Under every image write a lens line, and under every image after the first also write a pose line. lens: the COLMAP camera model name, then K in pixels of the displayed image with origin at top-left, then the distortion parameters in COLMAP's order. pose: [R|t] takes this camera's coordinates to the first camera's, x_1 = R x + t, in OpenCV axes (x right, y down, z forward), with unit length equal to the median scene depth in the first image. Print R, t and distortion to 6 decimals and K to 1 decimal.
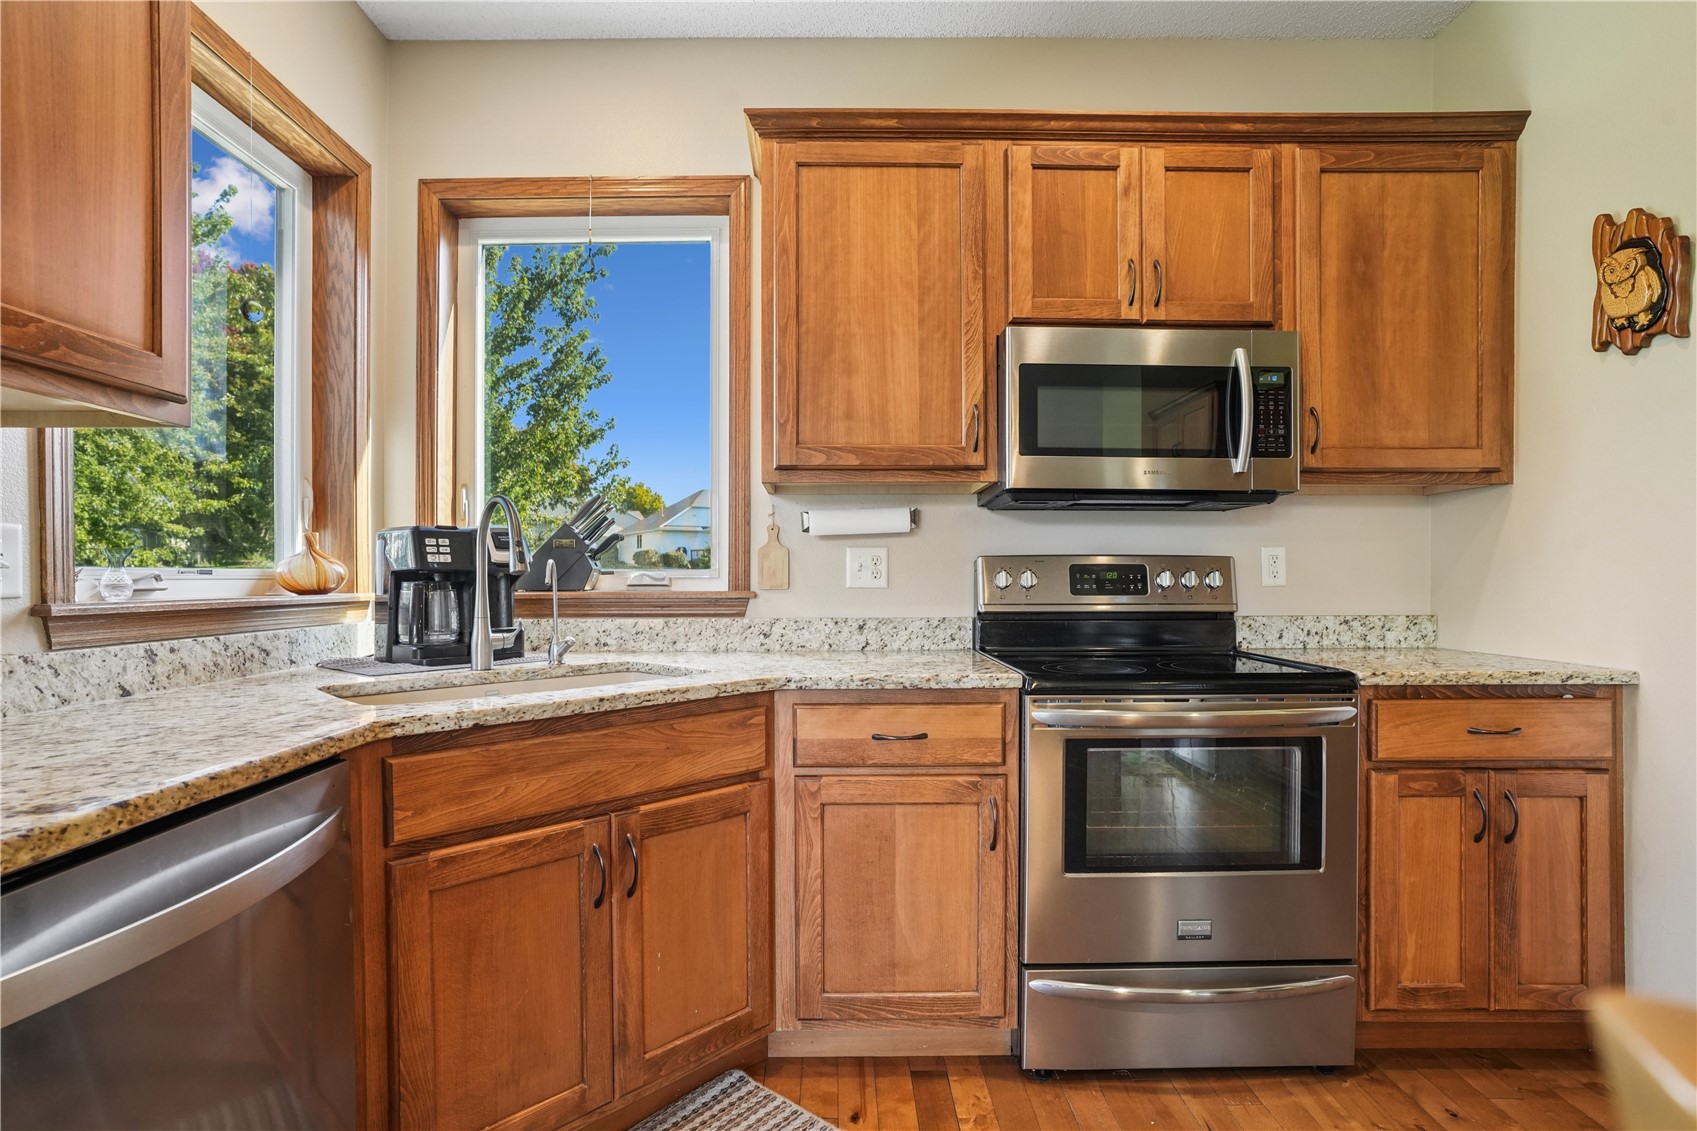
lens RADIAL K [[833.9, 0, 836.0], [0, 833.9, 582.5], [0, 0, 1]] dist [-0.050541, 0.024530]
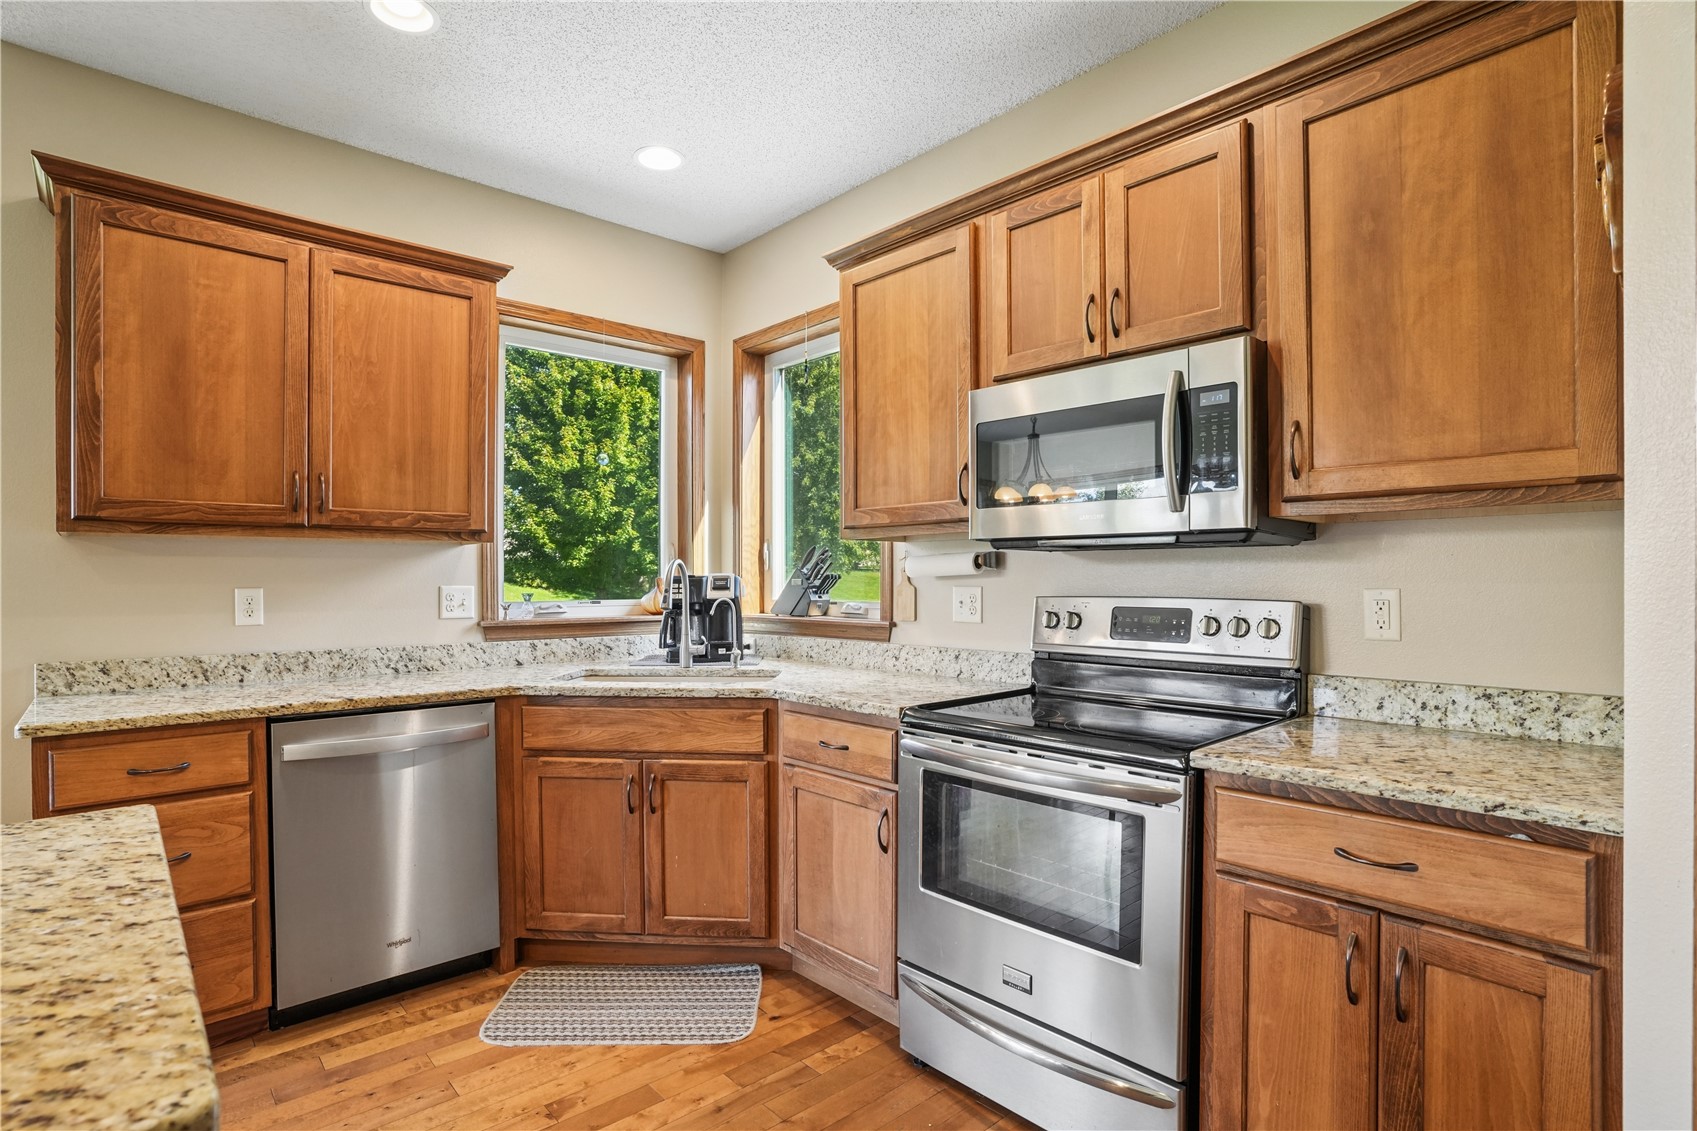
lens RADIAL K [[850.0, 0, 841.8], [0, 850.0, 581.6], [0, 0, 1]] dist [-0.069870, 0.028950]
pose [[0.662633, 0.003621, -0.748935, 0.901661], [-0.004640, 0.999989, 0.000729, -0.056125], [0.748930, 0.002992, 0.662643, 0.132148]]
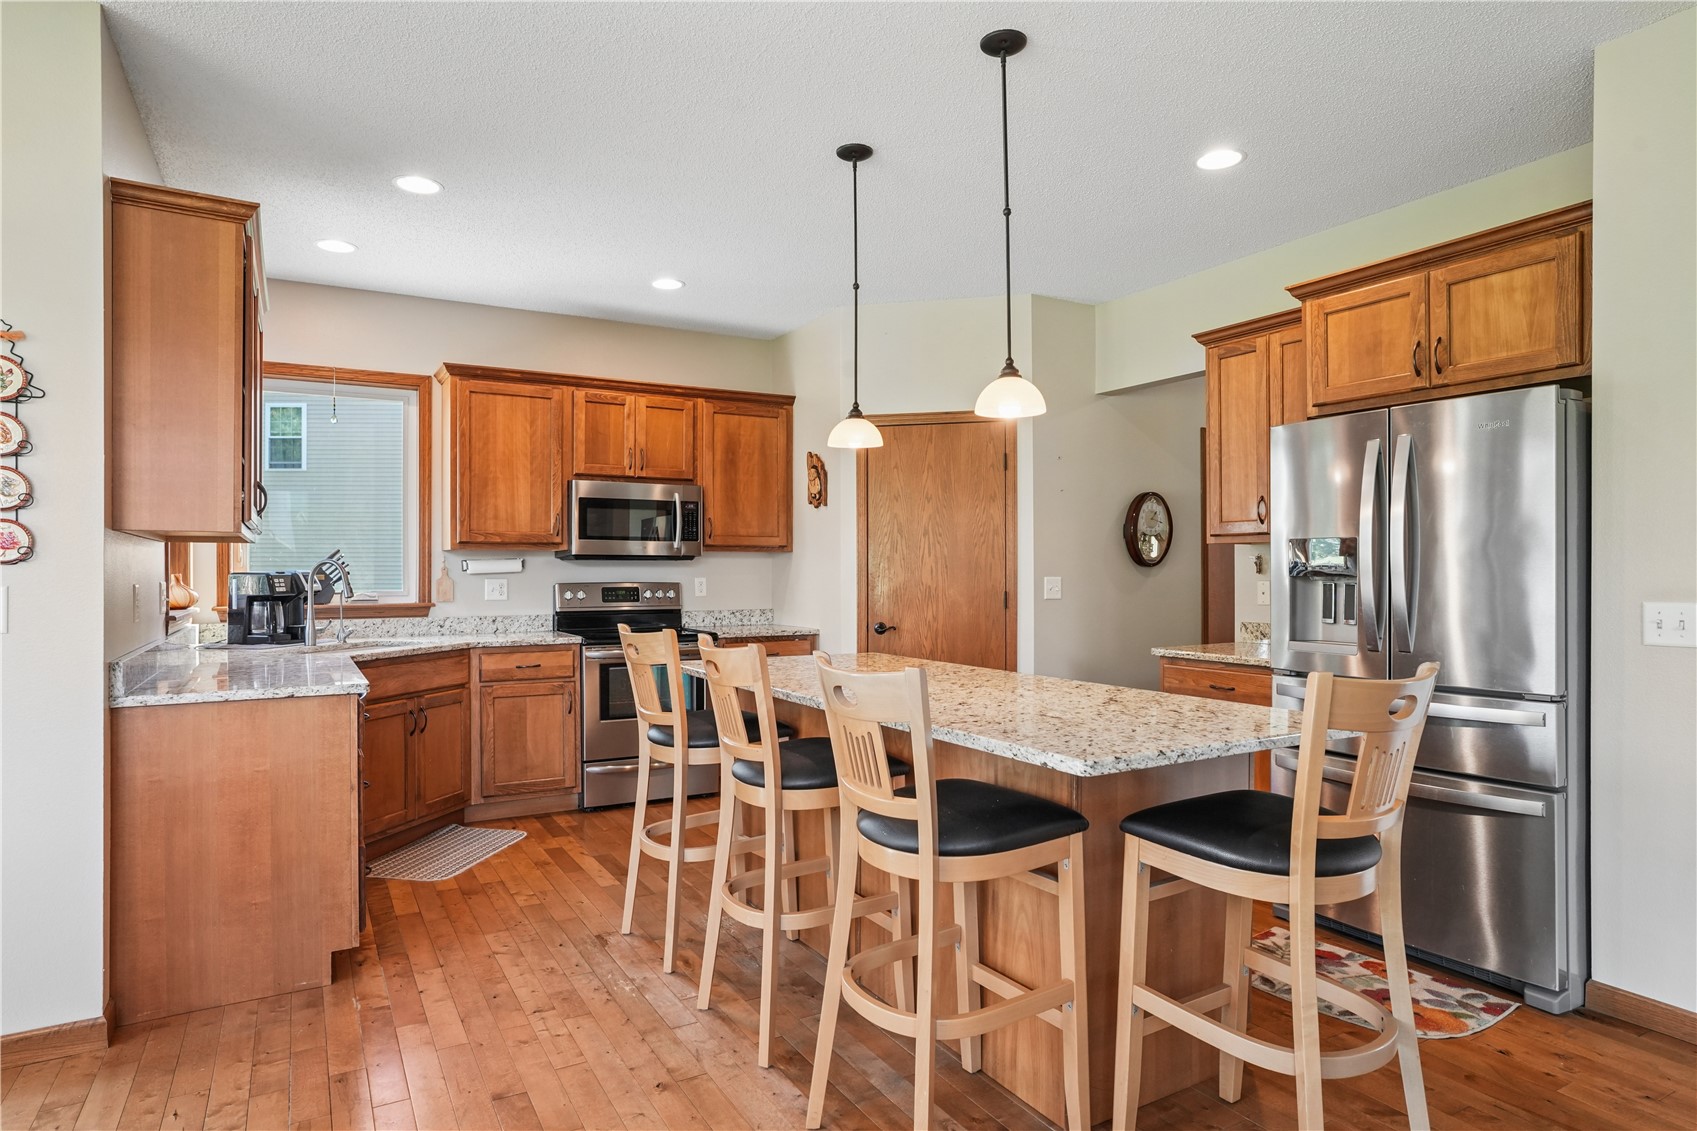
lens RADIAL K [[942.0, 0, 848.3], [0, 942.0, 571.5], [0, 0, 1]] dist [-0.070285, 0.000079]
pose [[0.865202, -0.000068, 0.501424, -0.385525], [0.004177, 0.999966, -0.007070, -0.046553], [-0.501406, 0.008212, 0.865173, -1.428878]]
